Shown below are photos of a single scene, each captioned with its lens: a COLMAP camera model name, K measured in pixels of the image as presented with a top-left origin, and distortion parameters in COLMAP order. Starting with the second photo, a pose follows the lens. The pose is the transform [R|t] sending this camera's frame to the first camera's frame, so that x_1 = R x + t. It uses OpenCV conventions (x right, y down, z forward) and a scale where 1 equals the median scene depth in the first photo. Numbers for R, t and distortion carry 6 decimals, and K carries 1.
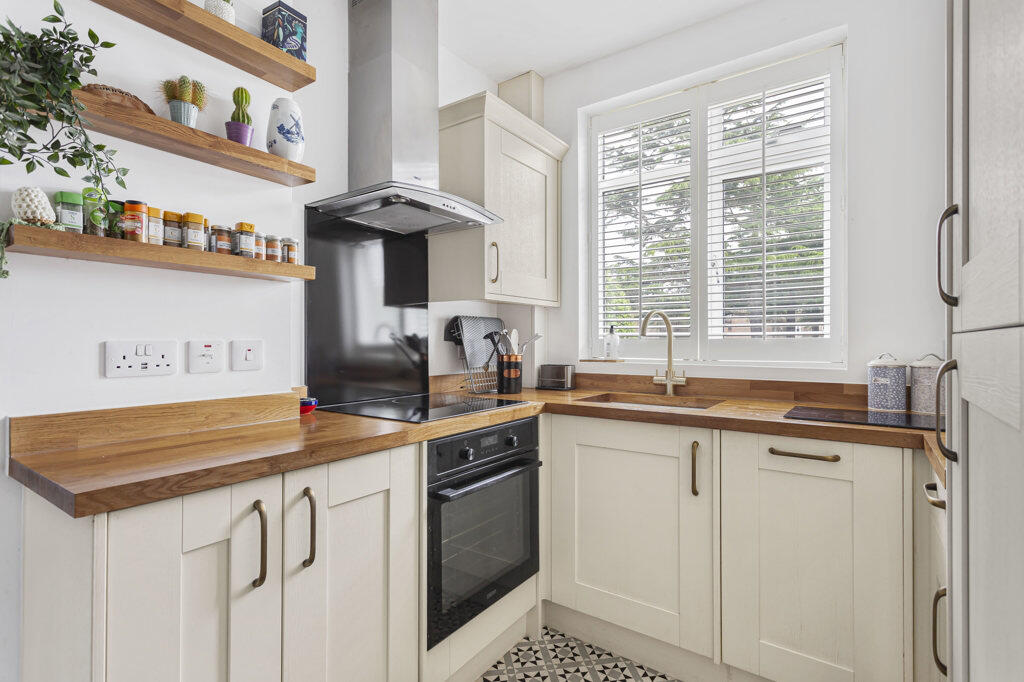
lens RADIAL K [[493.7, 0, 517.2], [0, 493.7, 340.4], [0, 0, 1]] dist [-0.000204, 0.002416]
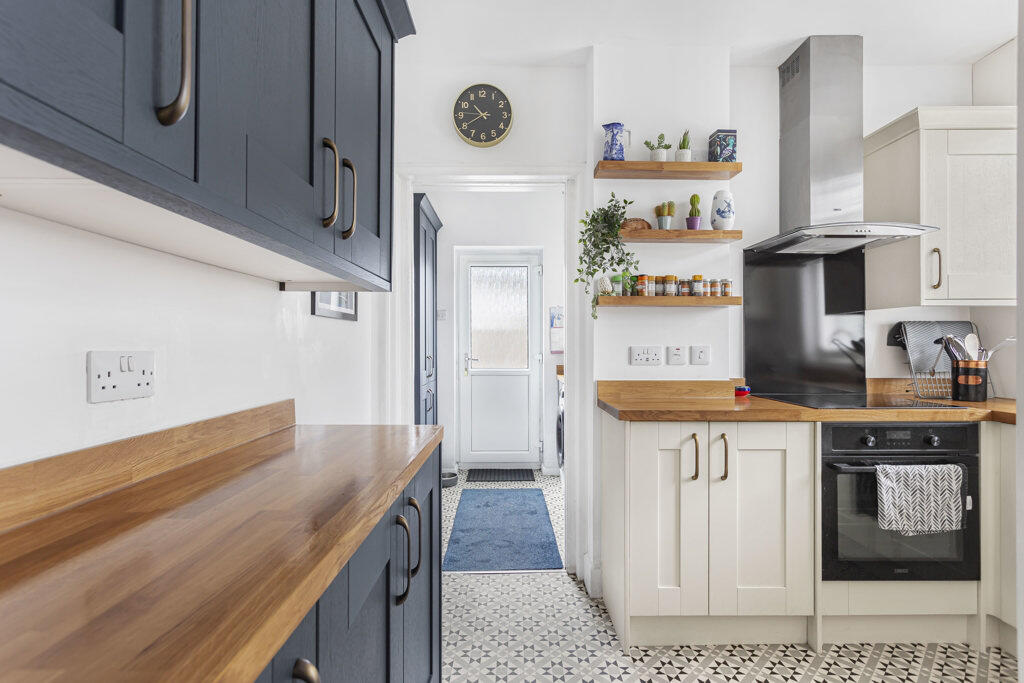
lens RADIAL K [[493.7, 0, 514.0], [0, 493.7, 341.1], [0, 0, 1]] dist [-0.000204, 0.002416]
pose [[0.585660, -0.006640, -0.810530, 0.409966], [0.002425, 0.999976, -0.006439, -0.007341], [0.810553, 0.001805, 0.585662, -0.445269]]
